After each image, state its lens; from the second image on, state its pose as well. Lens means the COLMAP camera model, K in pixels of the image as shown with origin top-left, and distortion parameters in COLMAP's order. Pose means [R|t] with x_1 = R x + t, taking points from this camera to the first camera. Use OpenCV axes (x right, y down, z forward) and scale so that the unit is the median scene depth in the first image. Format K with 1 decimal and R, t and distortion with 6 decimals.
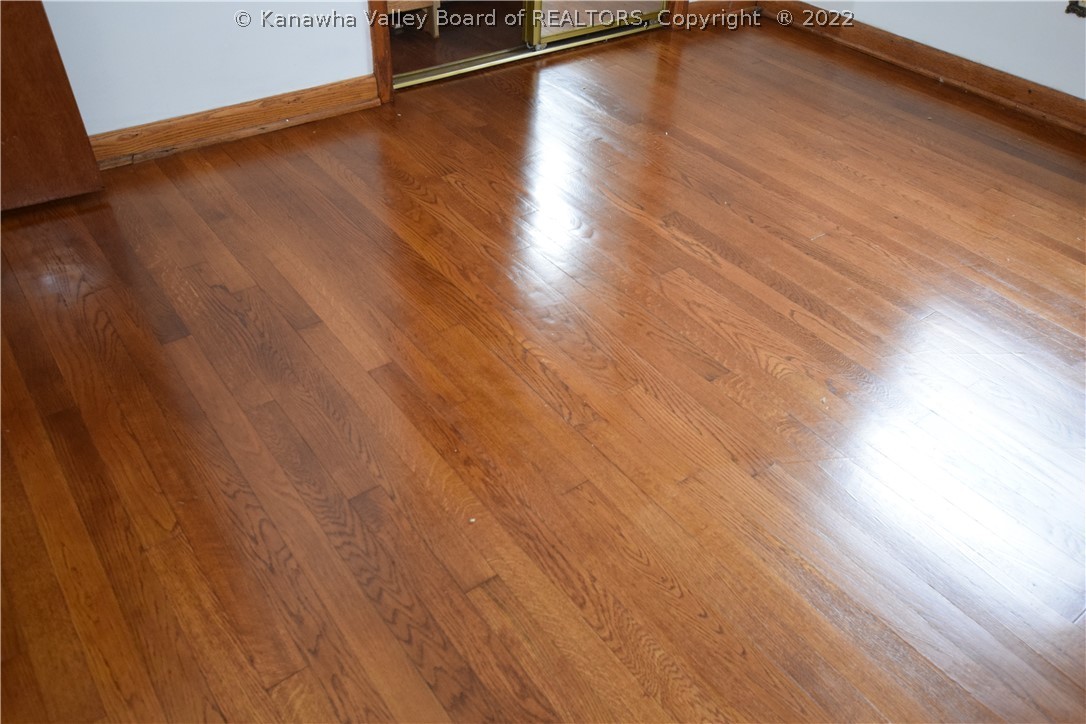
lens RADIAL K [[833.8, 0, 534.5], [0, 833.8, 373.7], [0, 0, 1]] dist [0.000496, 0.016104]
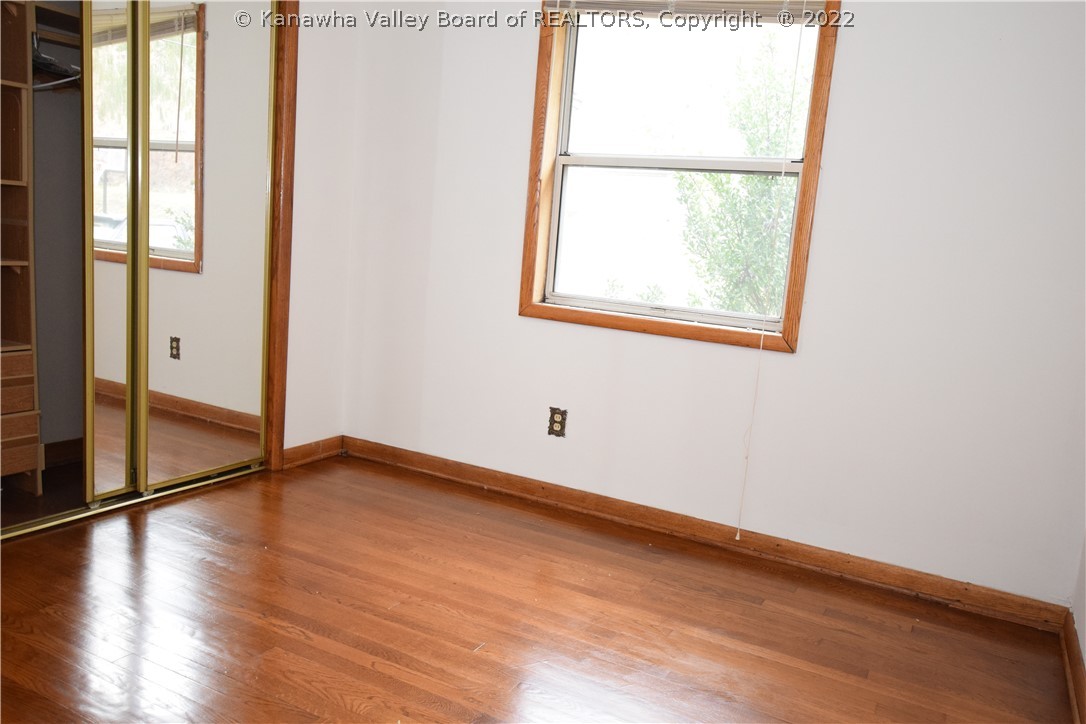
lens RADIAL K [[833.8, 0, 553.4], [0, 833.8, 376.7], [0, 0, 1]] dist [0.000496, 0.016104]
pose [[0.903336, -0.036191, 0.427404, 0.031328], [0.243319, 0.863834, -0.441119, 0.123048], [-0.353241, 0.502474, 0.789139, -0.194521]]
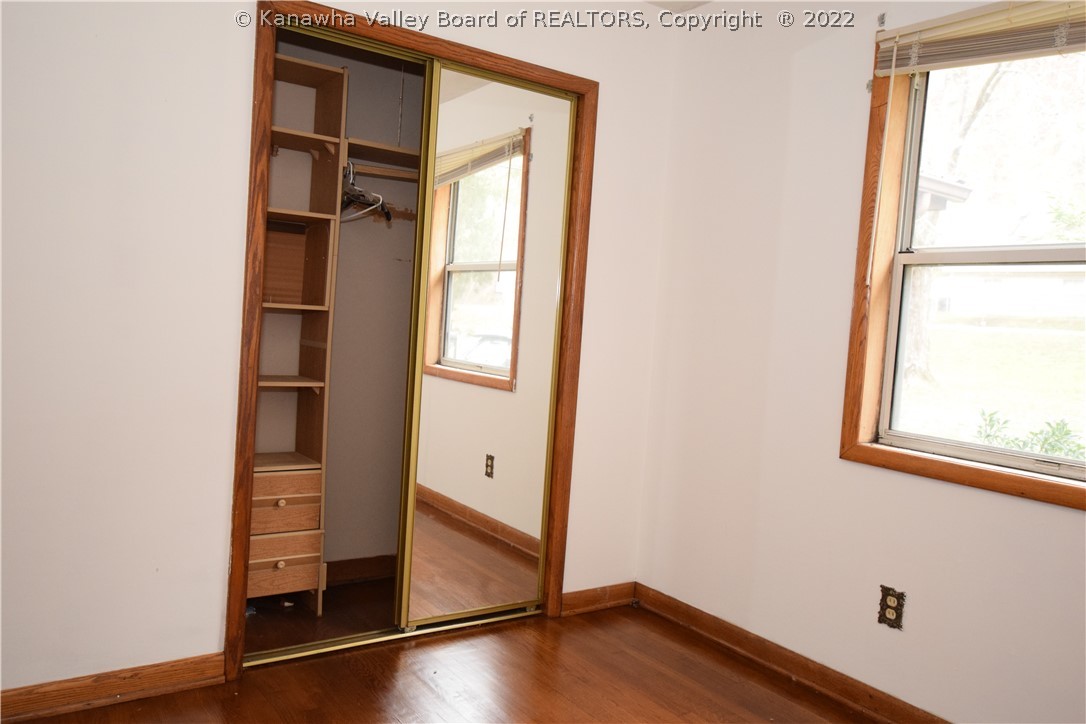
lens RADIAL K [[833.8, 0, 547.2], [0, 833.8, 367.0], [0, 0, 1]] dist [0.000496, 0.016104]
pose [[0.999126, 0.031379, -0.027632, 0.238358], [-0.041712, 0.793531, -0.607098, -0.027643], [0.002877, 0.607720, 0.794146, -0.043225]]
